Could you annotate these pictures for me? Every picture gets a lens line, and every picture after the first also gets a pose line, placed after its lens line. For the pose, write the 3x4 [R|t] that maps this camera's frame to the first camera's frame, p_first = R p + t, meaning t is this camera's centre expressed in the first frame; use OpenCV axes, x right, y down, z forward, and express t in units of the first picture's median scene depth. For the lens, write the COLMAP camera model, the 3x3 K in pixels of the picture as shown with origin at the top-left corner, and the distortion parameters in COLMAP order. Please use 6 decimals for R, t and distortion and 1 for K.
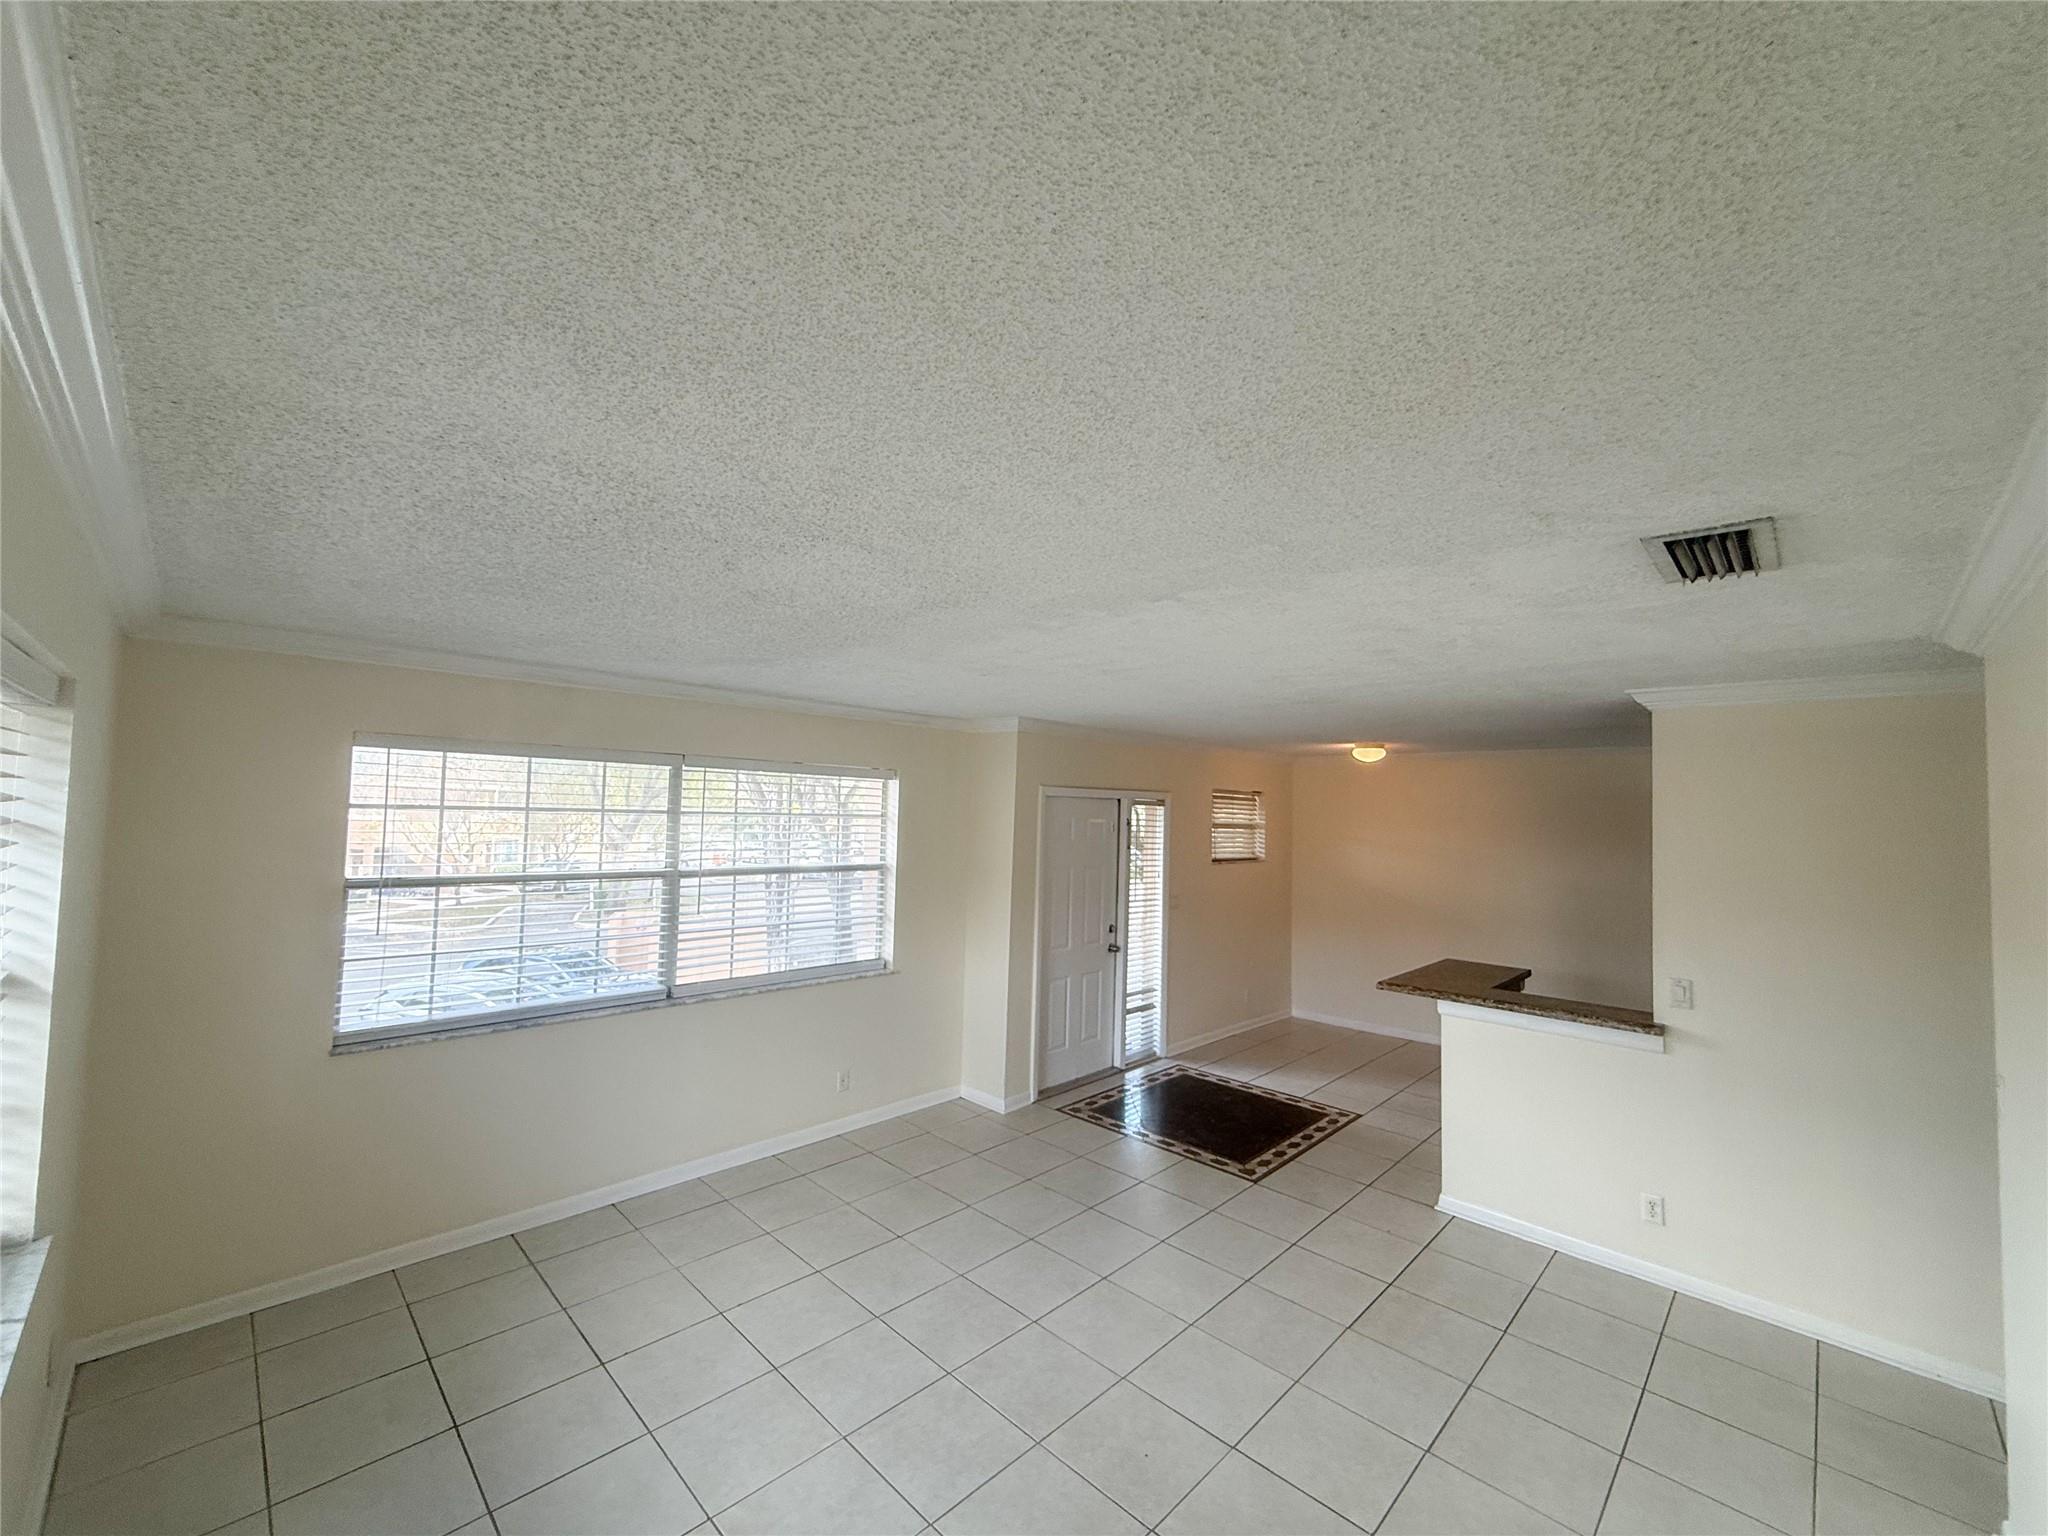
lens RADIAL K [[815.1, 0, 1013.5], [0, 815.1, 766.7], [0, 0, 1]] dist [-0.009537, 0.000281]
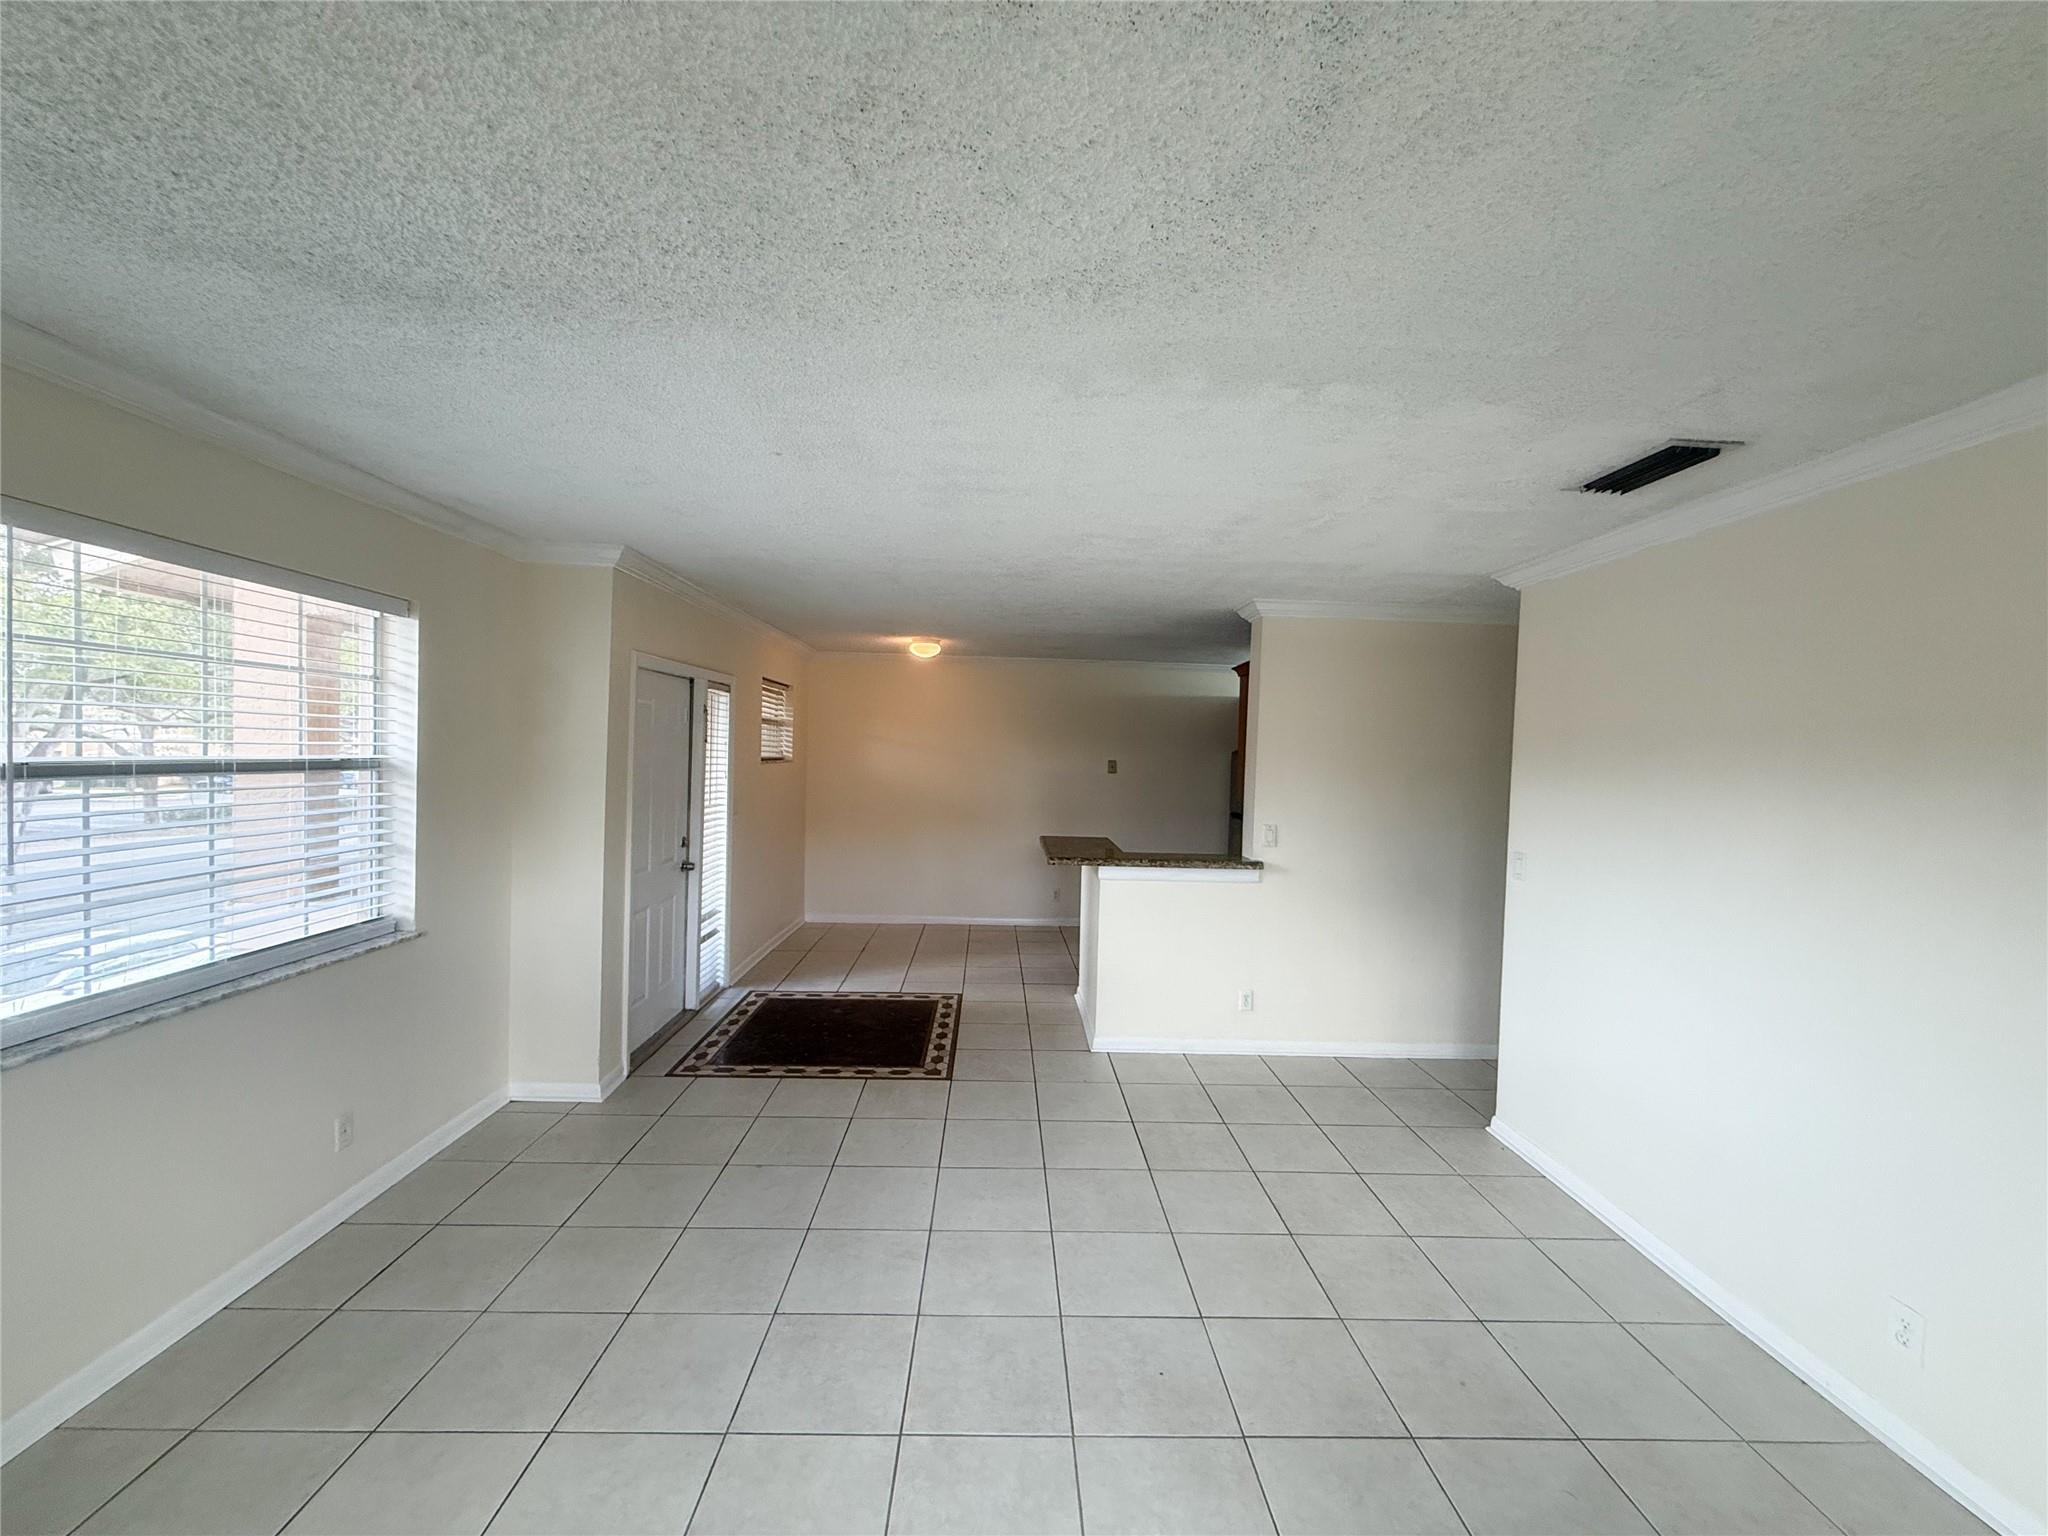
lens RADIAL K [[815.1, 0, 1025.4], [0, 815.1, 772.8], [0, 0, 1]] dist [-0.009537, 0.000281]
pose [[0.685155, -0.027934, 0.727862, -0.268266], [-0.048668, 0.995276, 0.084009, 0.057252], [-0.726770, -0.092982, 0.680559, 0.263054]]
